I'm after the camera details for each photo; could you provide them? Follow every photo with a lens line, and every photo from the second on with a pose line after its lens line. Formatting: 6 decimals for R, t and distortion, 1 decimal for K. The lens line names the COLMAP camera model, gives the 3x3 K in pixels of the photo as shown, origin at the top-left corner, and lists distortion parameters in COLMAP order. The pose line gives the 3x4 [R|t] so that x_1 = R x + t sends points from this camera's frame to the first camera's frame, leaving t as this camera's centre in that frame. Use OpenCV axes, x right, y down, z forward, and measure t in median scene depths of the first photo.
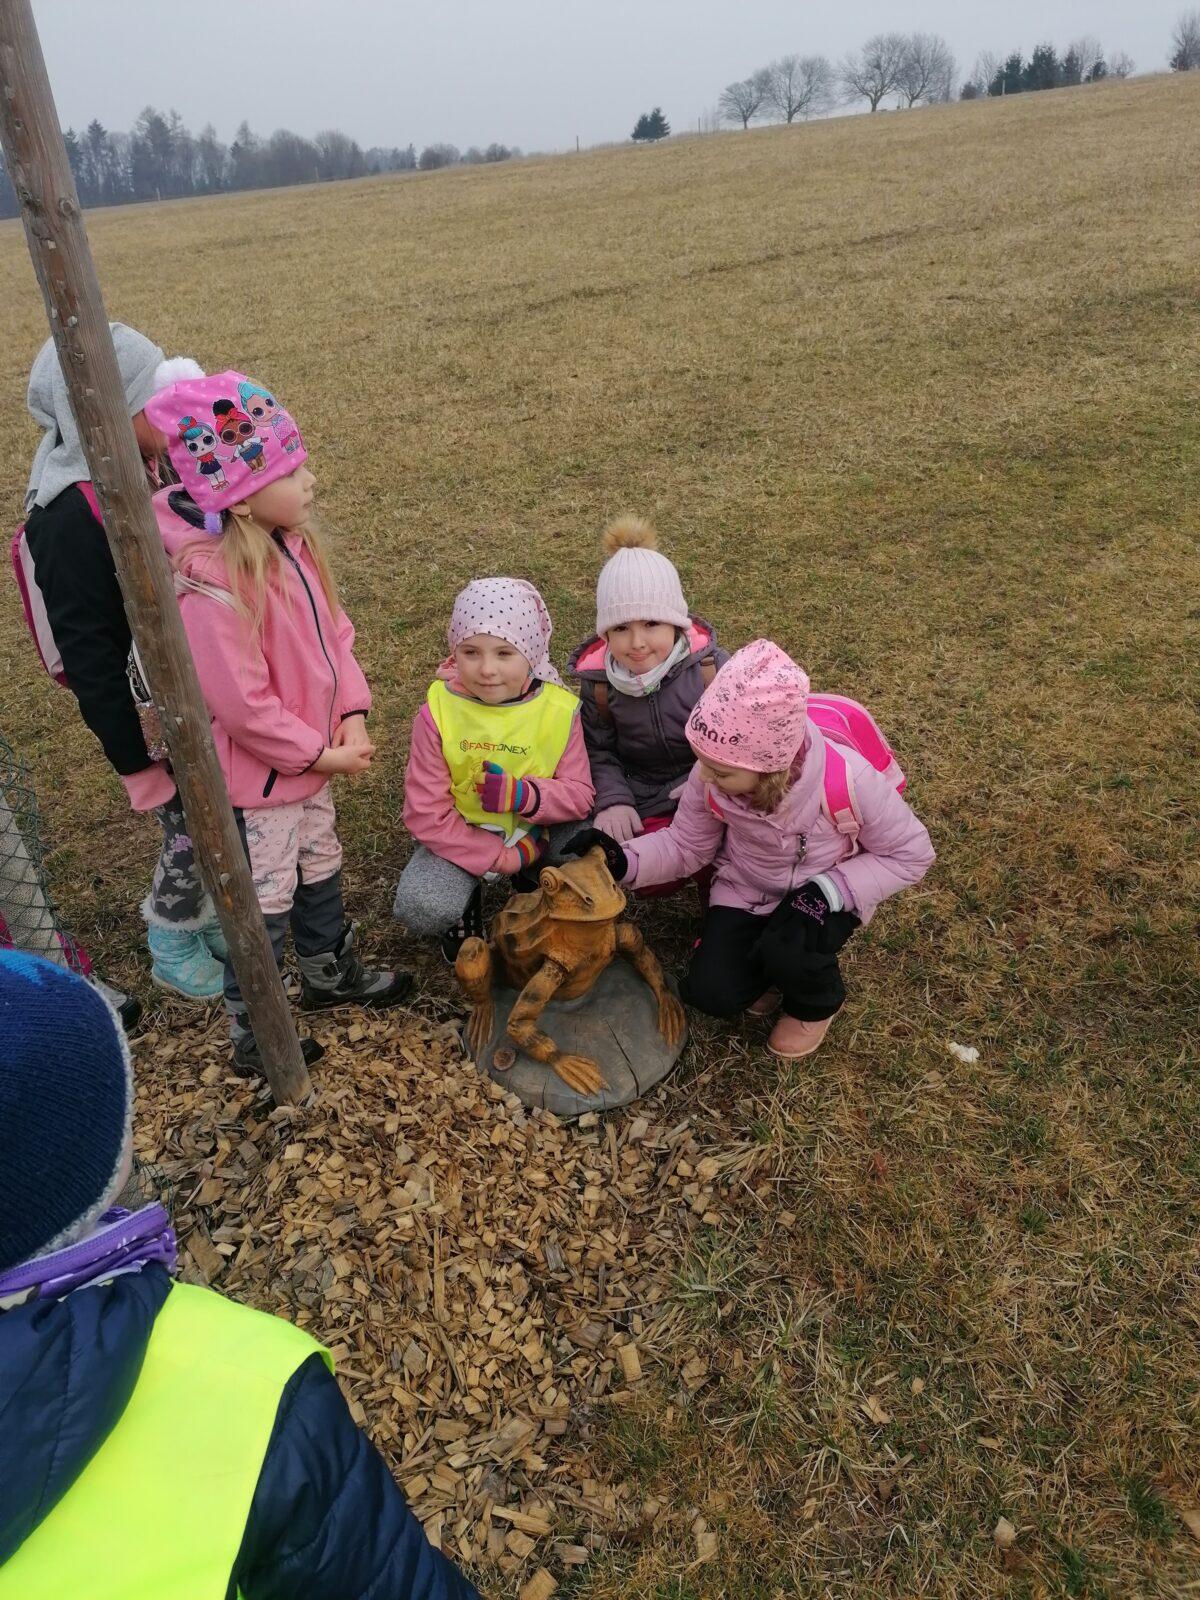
lens RADIAL K [[1187.0, 0, 600.0], [0, 1187.0, 800.0], [0, 0, 1]] dist [0.103194, -0.134499]
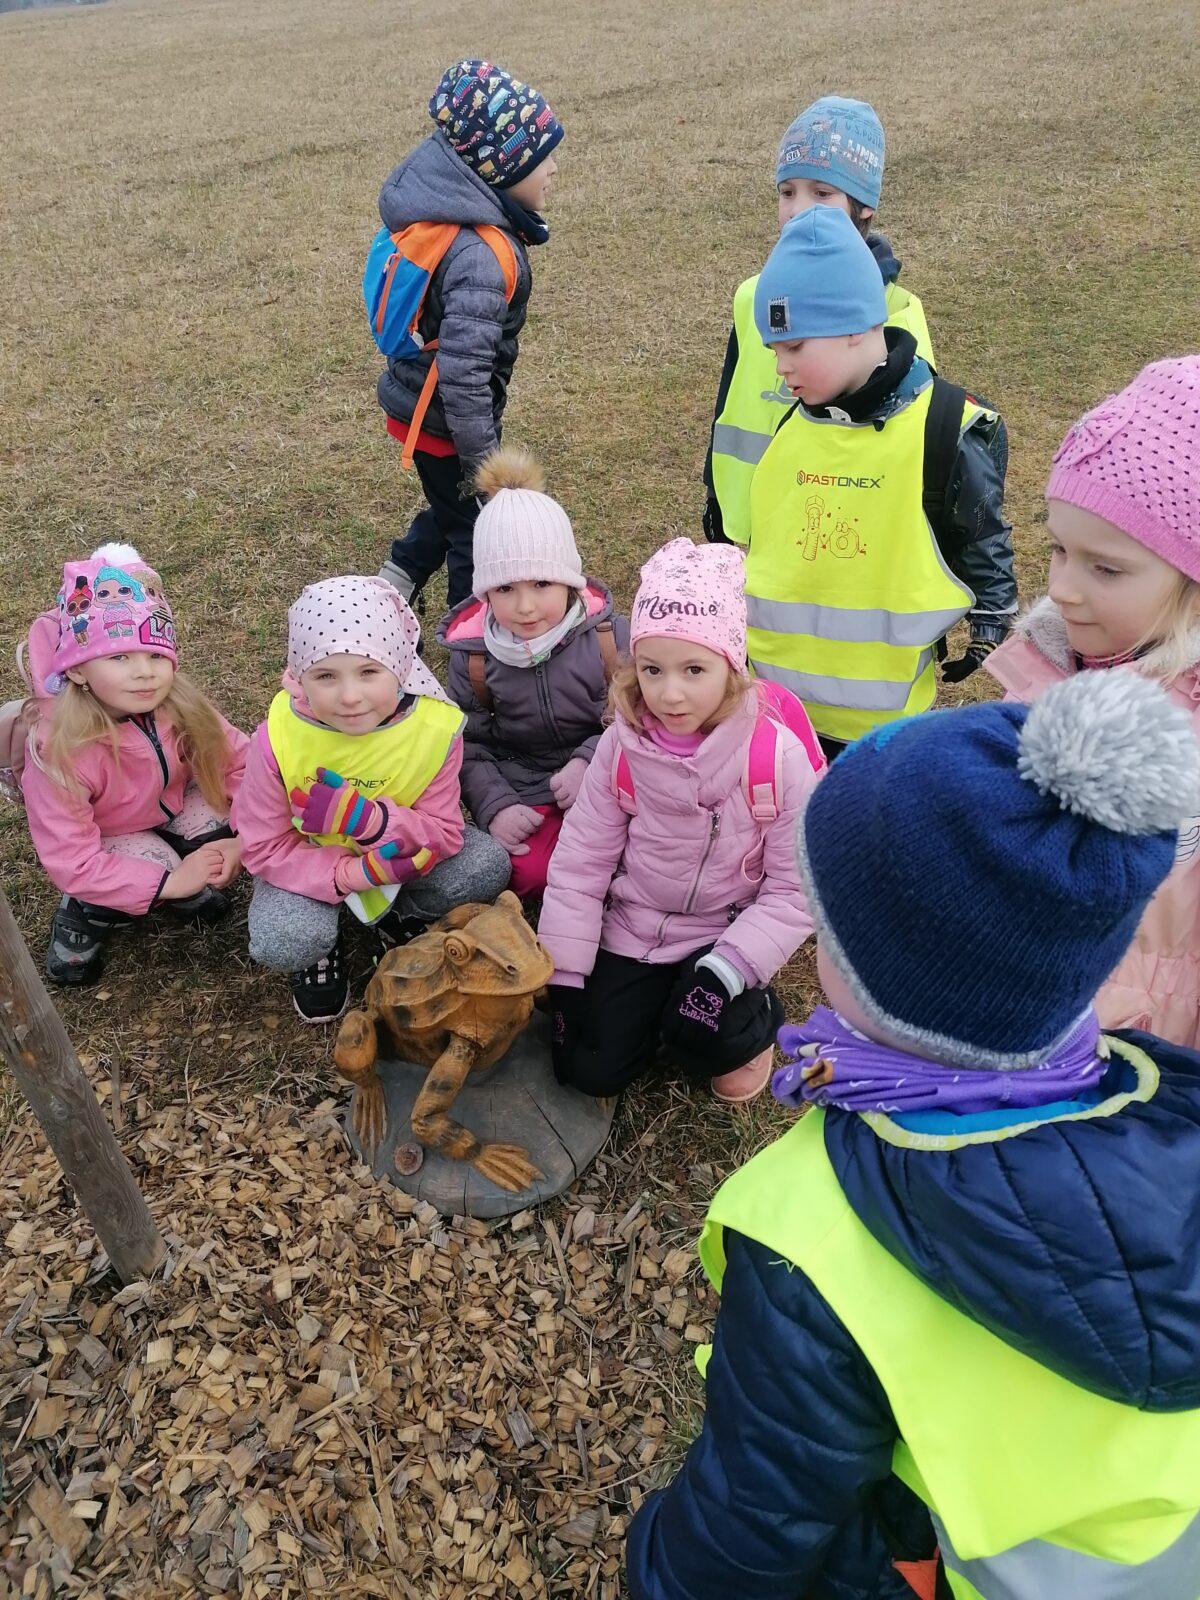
lens RADIAL K [[1187.0, 0, 600.0], [0, 1187.0, 800.0], [0, 0, 1]] dist [0.103194, -0.134499]
pose [[0.977122, -0.096171, 0.189693, -0.089444], [0.077667, 0.991677, 0.102691, -0.103035], [-0.197990, -0.085609, 0.976458, 0.218287]]
